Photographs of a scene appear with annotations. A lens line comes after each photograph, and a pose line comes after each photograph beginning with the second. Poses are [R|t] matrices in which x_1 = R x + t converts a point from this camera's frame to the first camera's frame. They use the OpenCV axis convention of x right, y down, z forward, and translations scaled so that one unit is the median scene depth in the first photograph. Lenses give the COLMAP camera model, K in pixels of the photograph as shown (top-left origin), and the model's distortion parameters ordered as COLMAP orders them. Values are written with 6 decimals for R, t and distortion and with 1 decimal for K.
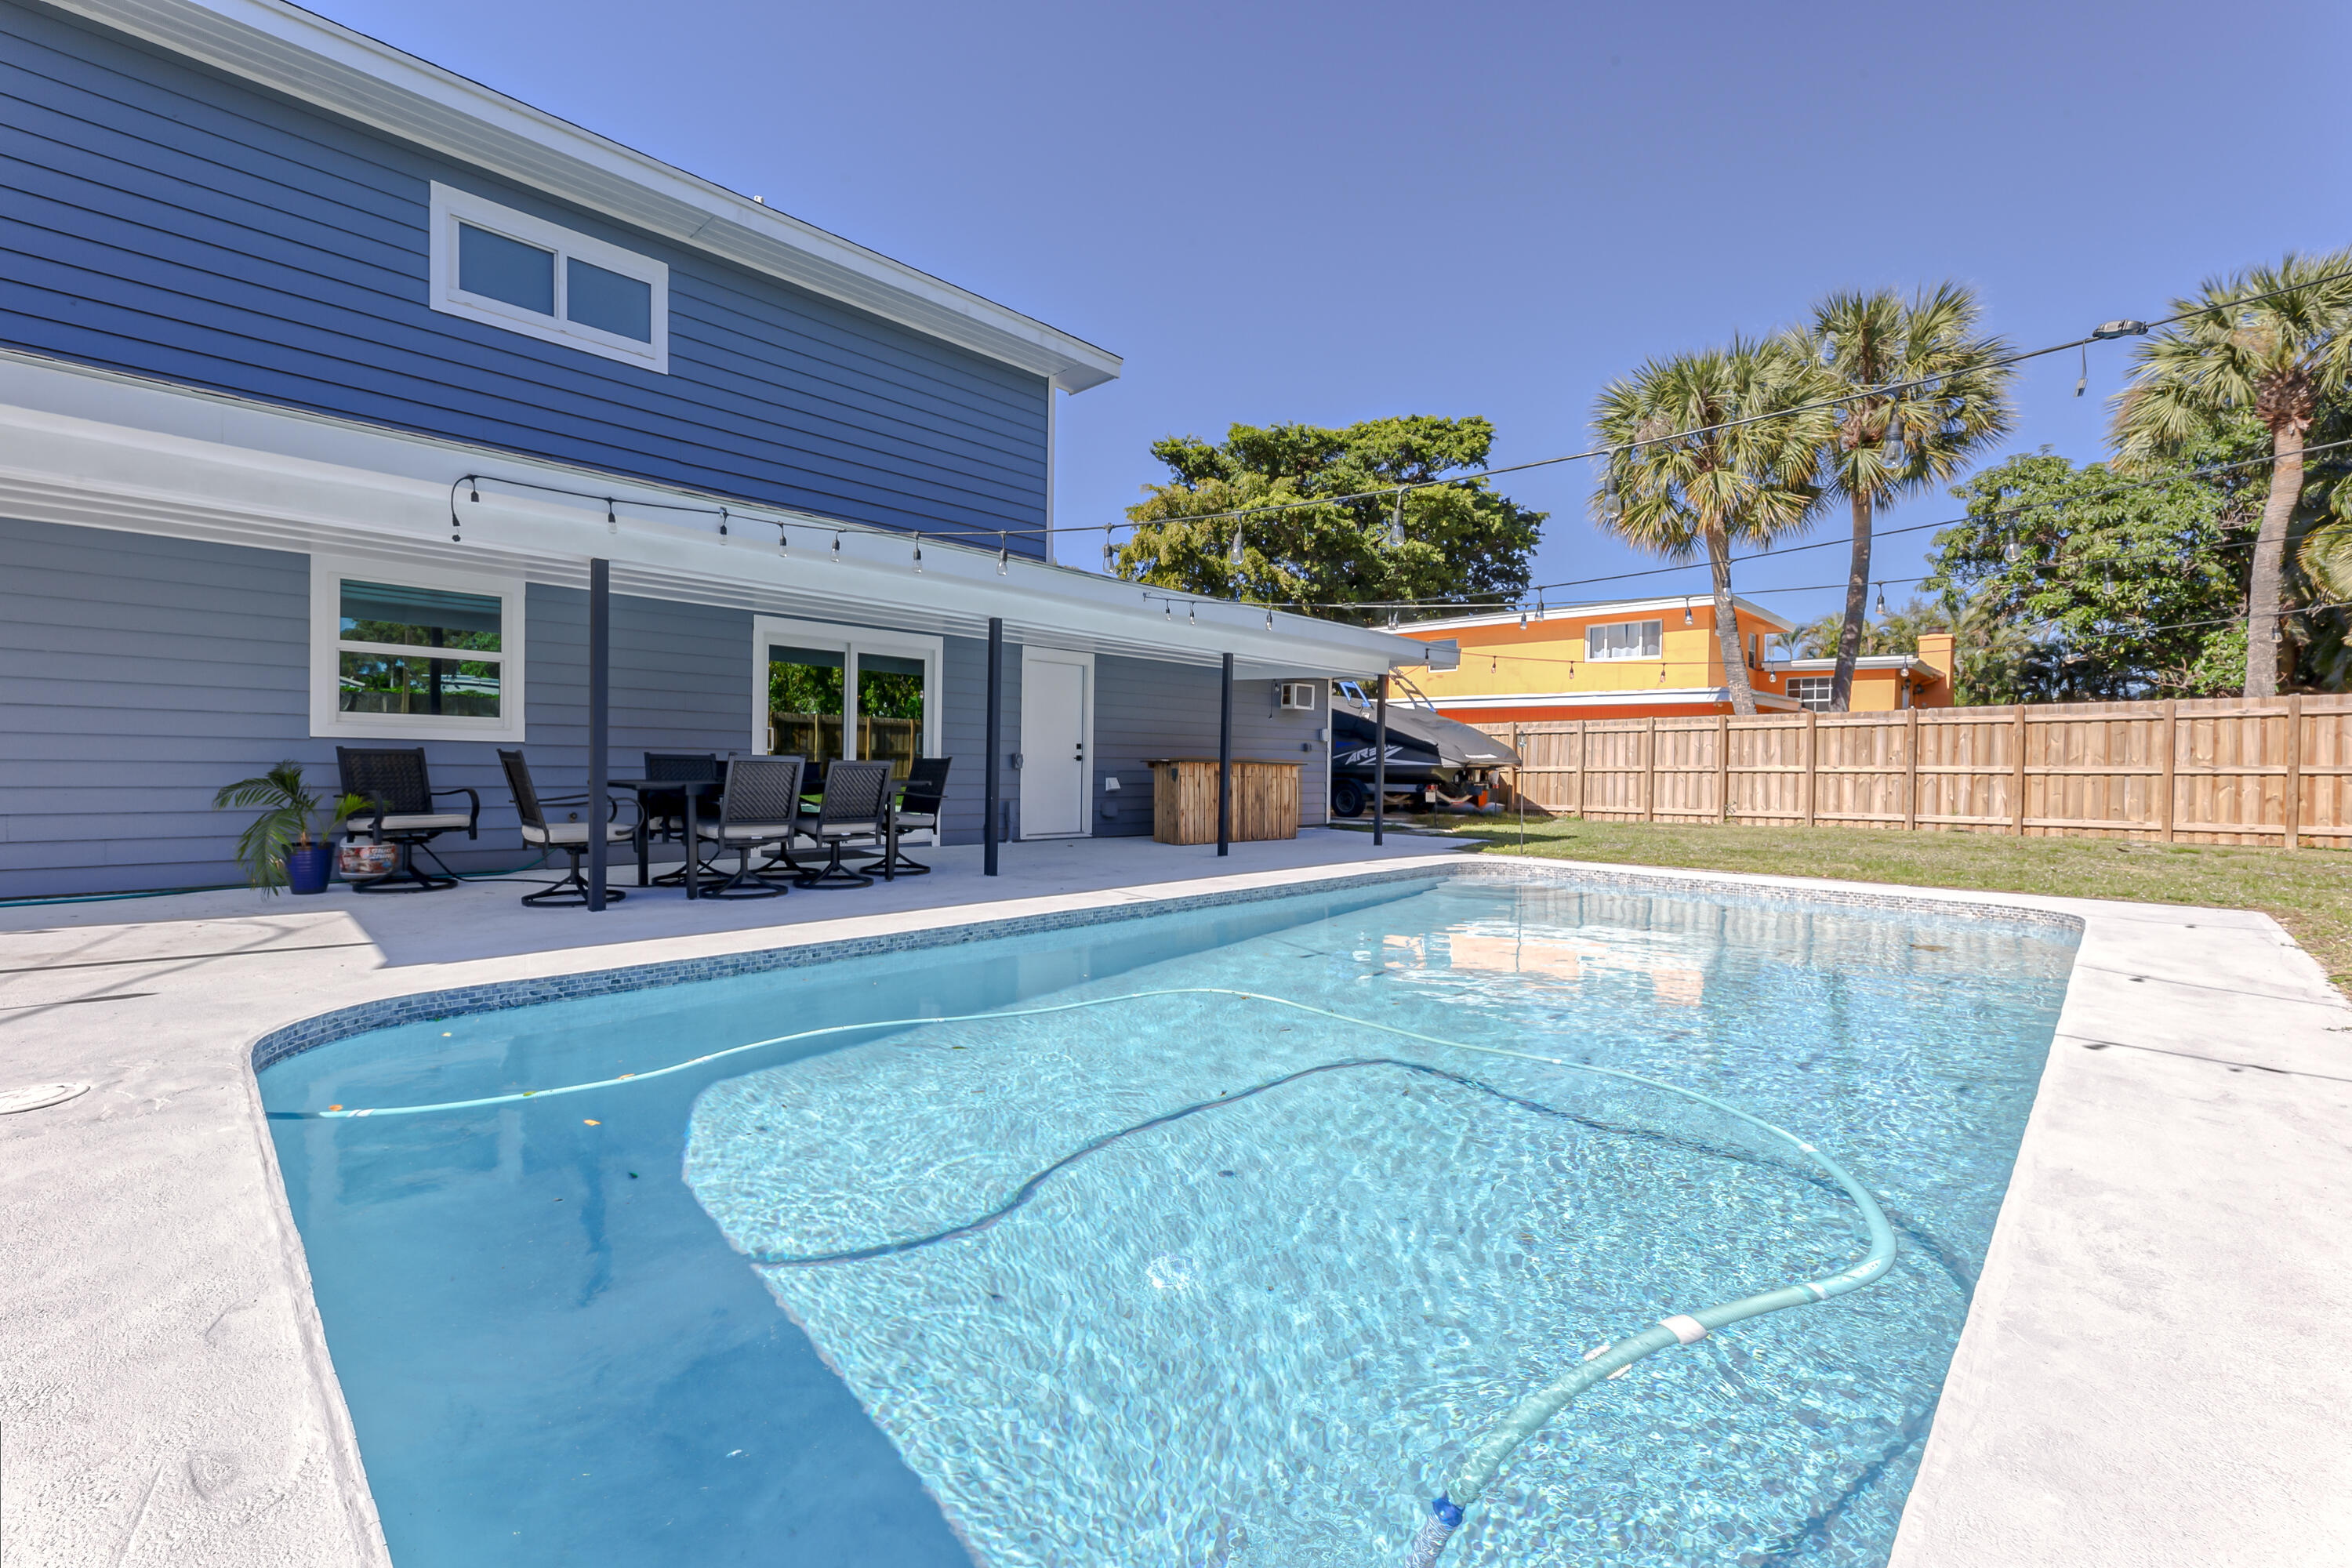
lens RADIAL K [[996.8, 0, 1175.8], [0, 996.8, 772.5], [0, 0, 1]] dist [0.008135, -0.004983]
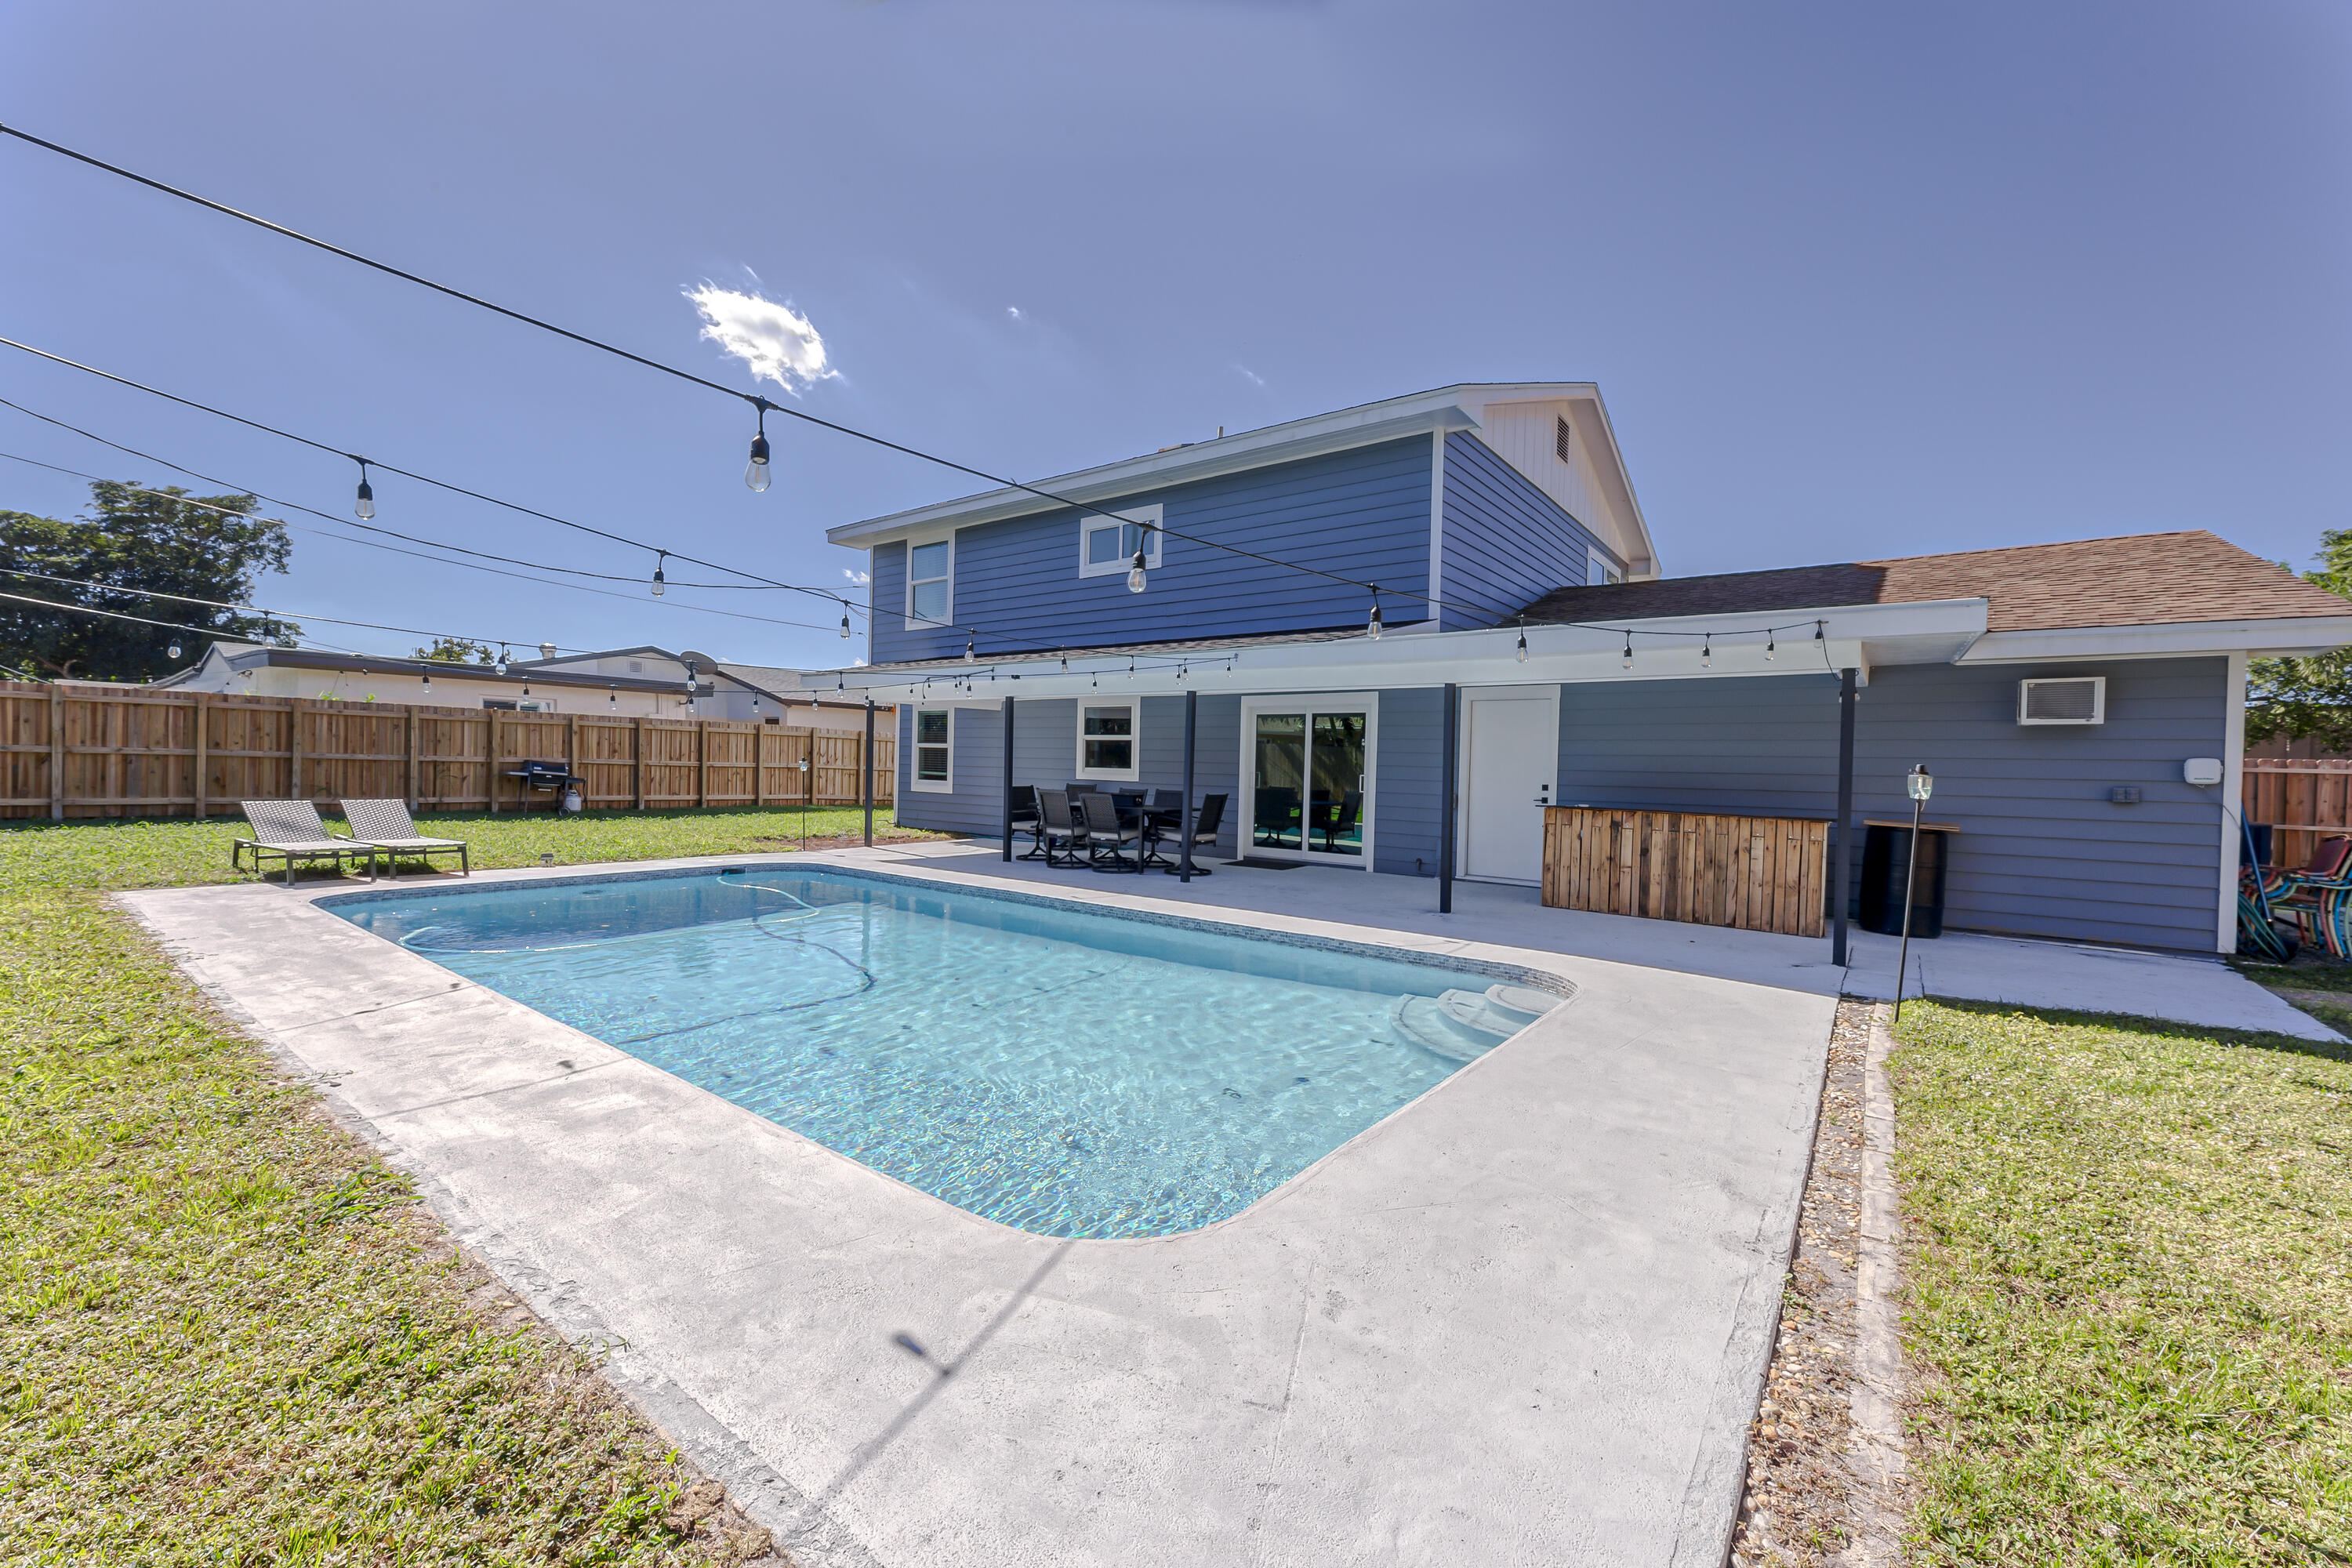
lens RADIAL K [[951.1, 0, 1176.2], [0, 951.1, 777.7], [0, 0, 1]] dist [-0.001192, 0.000349]
pose [[0.107422, -0.001738, -0.994212, 0.542169], [-0.030720, 0.999515, -0.005067, -0.015074], [0.993739, 0.031086, 0.107317, 0.422347]]
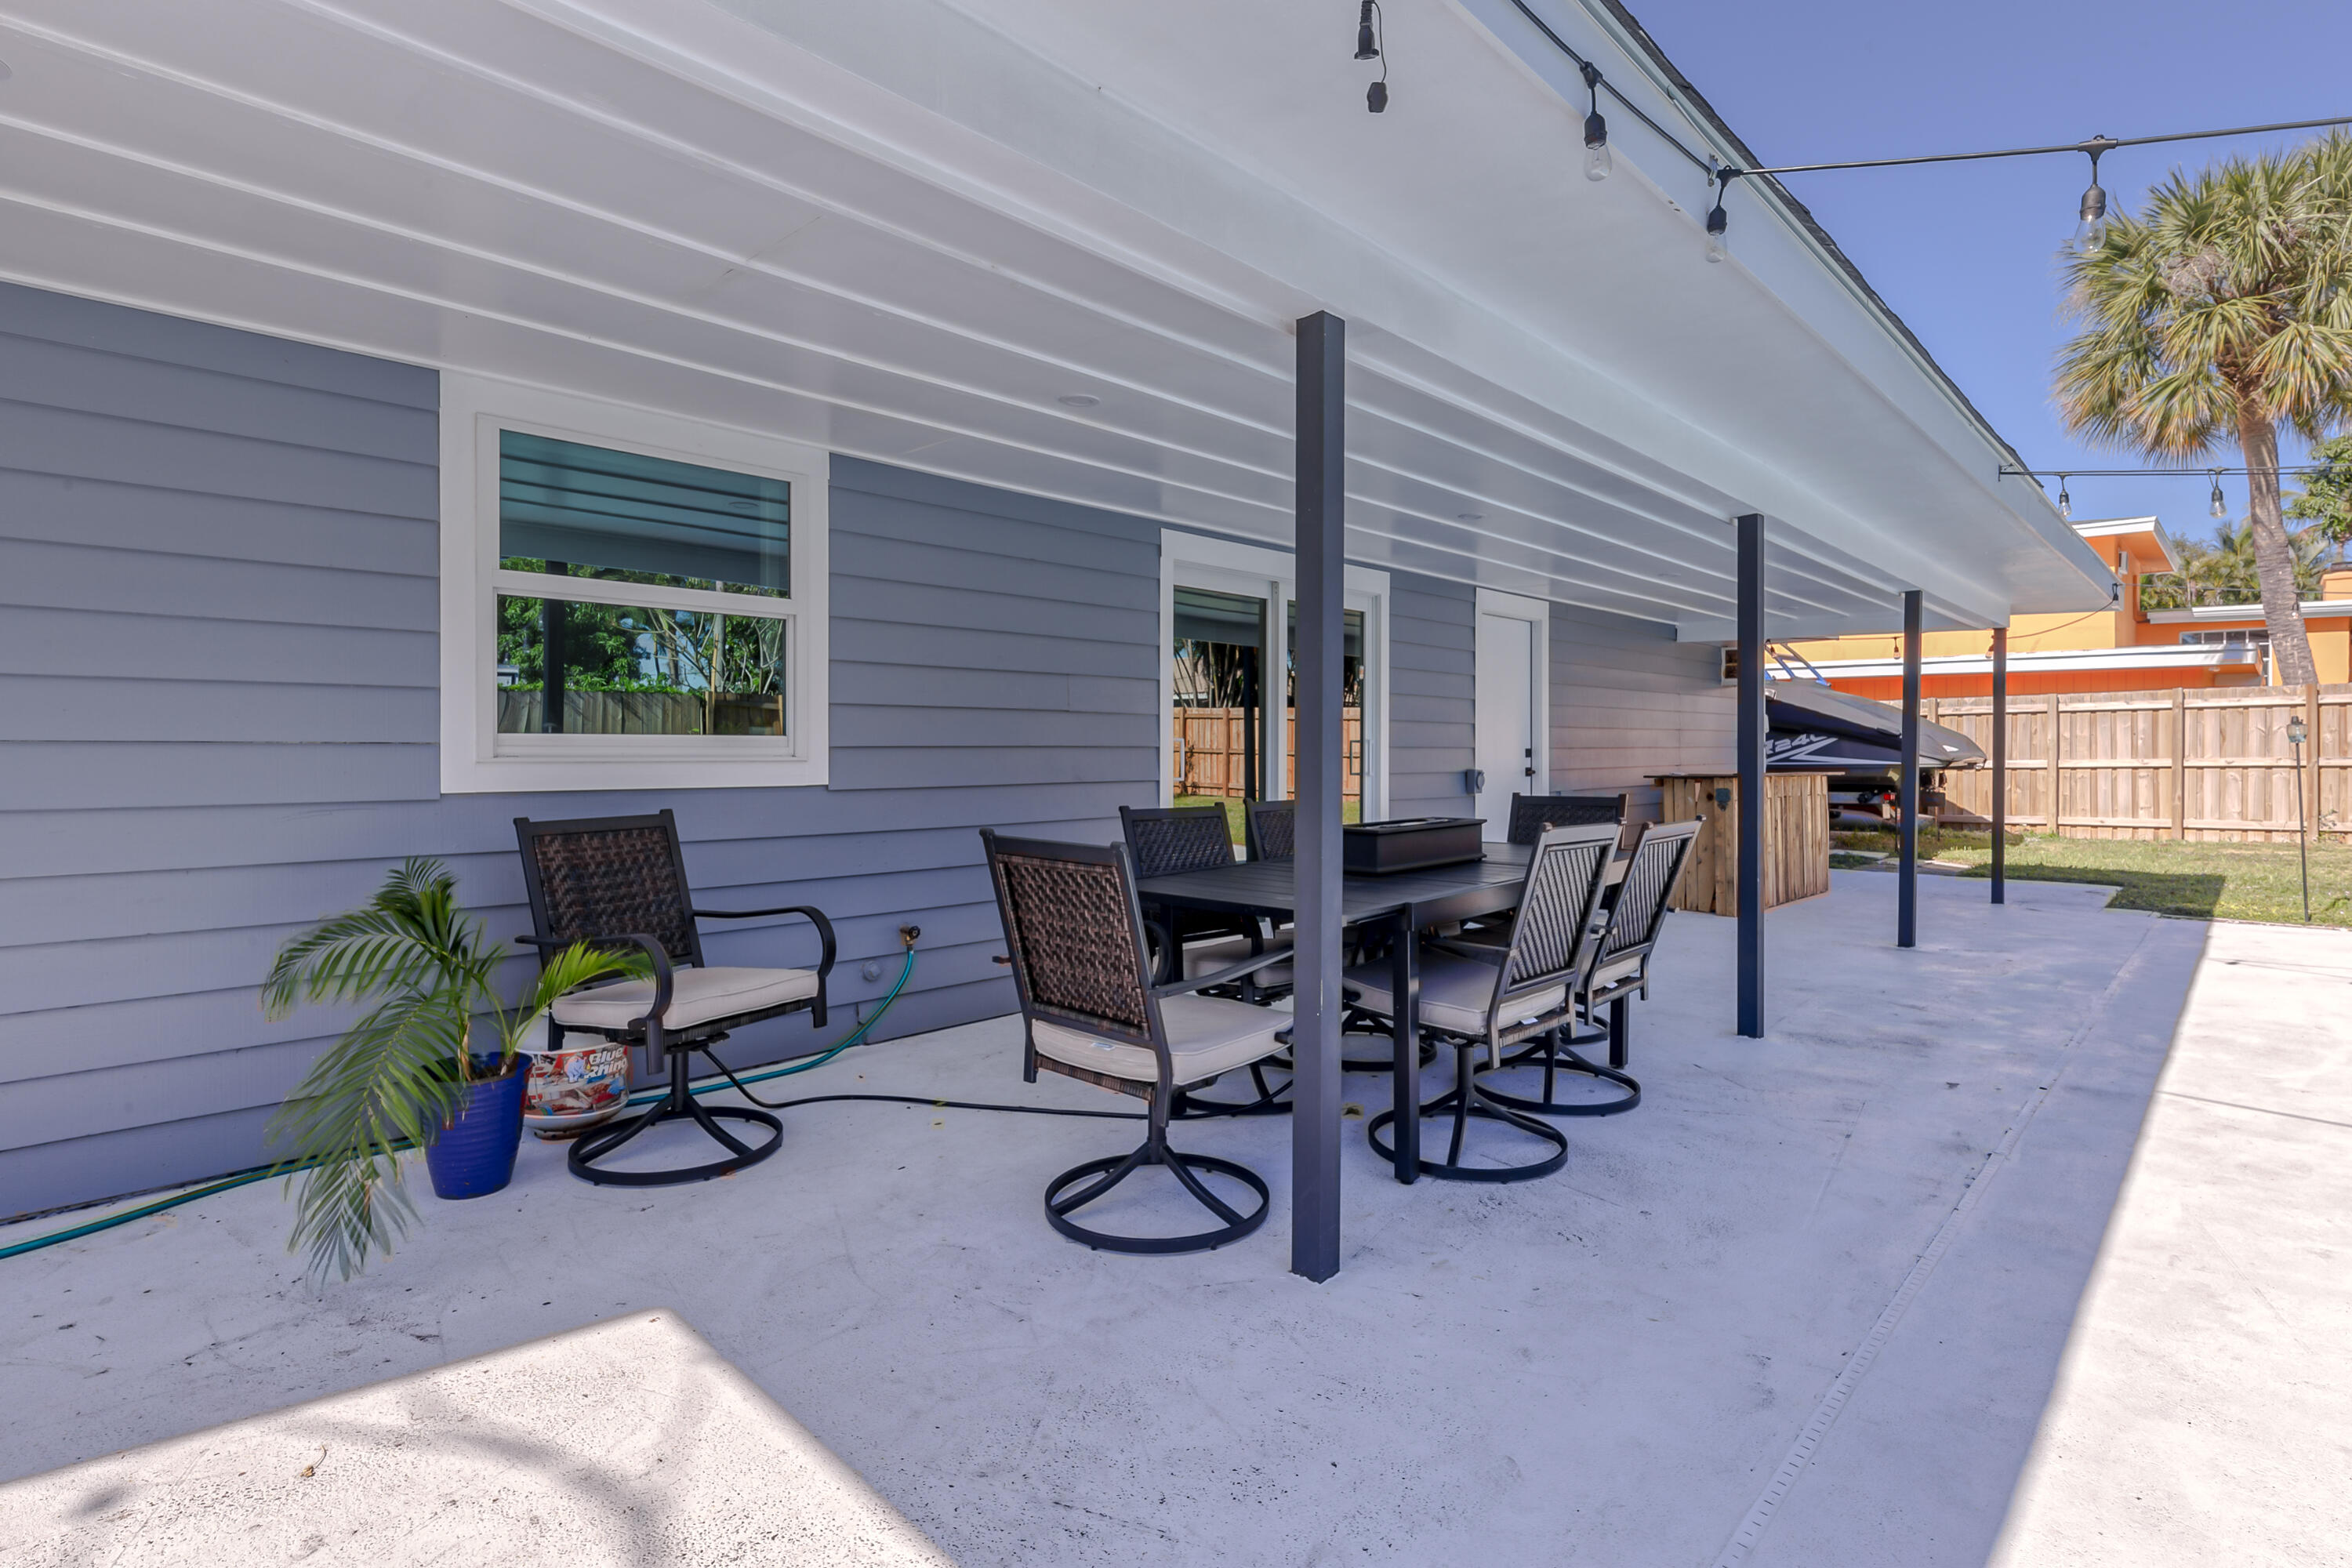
lens RADIAL K [[1123.8, 0, 1166.8], [0, 1123.8, 762.6], [0, 0, 1]] dist [0.002266, -0.002782]
pose [[0.999733, -0.012924, -0.019180, -0.230794], [0.013074, 0.999885, 0.007741, -0.020744], [0.019078, -0.007990, 0.999786, 0.220909]]
